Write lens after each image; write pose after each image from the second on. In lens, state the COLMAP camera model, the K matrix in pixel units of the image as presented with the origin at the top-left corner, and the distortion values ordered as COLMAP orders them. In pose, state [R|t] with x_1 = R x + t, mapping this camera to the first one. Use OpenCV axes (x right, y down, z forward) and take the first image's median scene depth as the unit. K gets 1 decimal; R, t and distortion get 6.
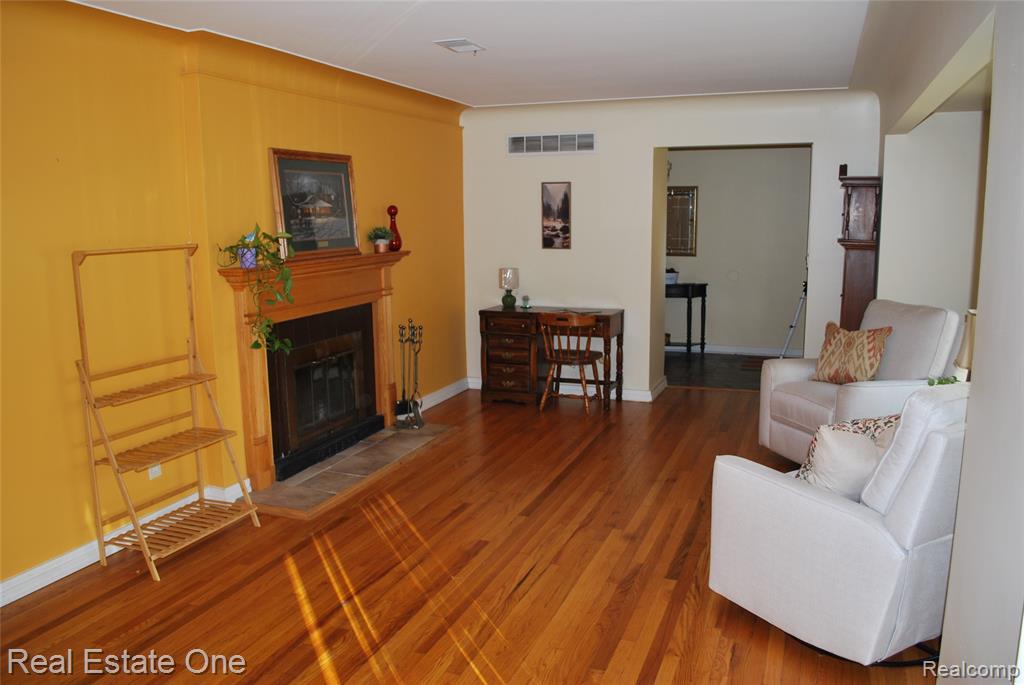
lens RADIAL K [[785.4, 0, 512.0], [0, 785.4, 342.5], [0, 0, 1]] dist [-0.125087, 0.006953]
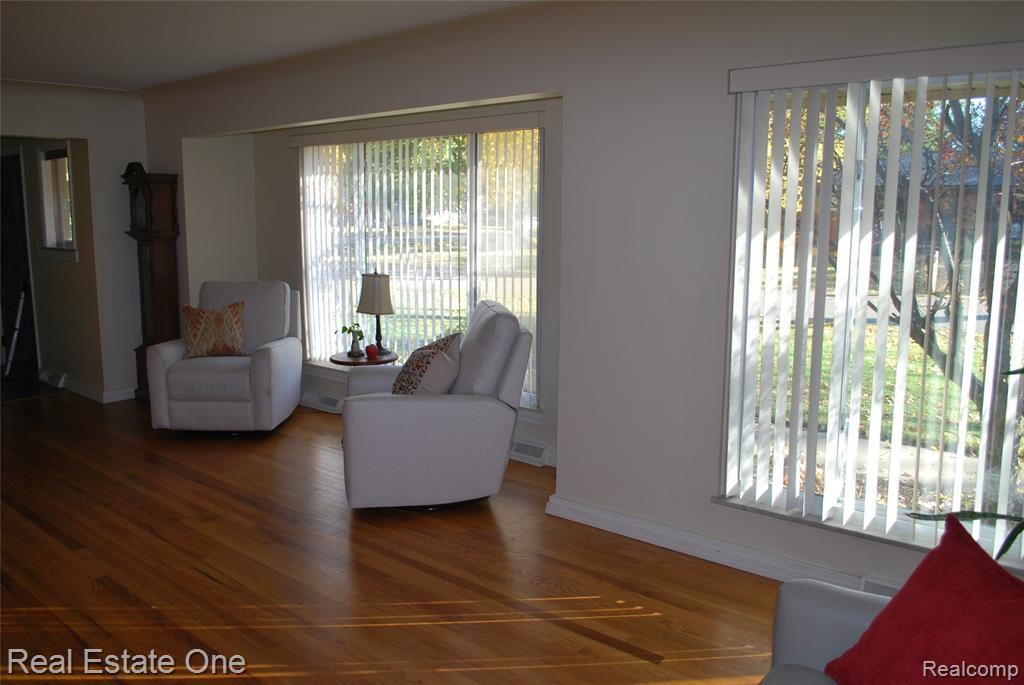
lens RADIAL K [[785.4, 0, 512.0], [0, 785.4, 342.5], [0, 0, 1]] dist [-0.125087, 0.006953]
pose [[0.312268, -0.139036, 0.939765, -0.568664], [0.152021, 0.983798, 0.095037, -0.008510], [-0.937752, 0.113187, 0.328345, 0.247763]]
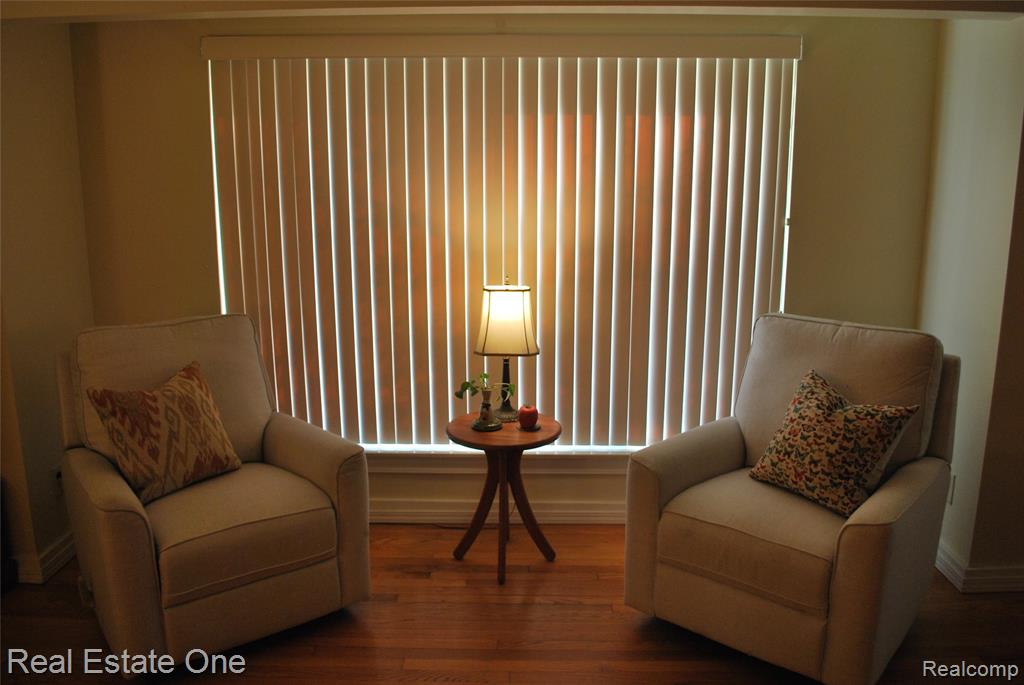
lens RADIAL K [[781.7, 0, 512.0], [0, 781.7, 342.5], [0, 0, 1]] dist [-0.153011, 0.044459]
pose [[-0.353577, -0.191638, 0.915565, -0.149738], [0.160275, 0.951902, 0.261140, -0.167581], [-0.921572, 0.239075, -0.305856, 1.061701]]
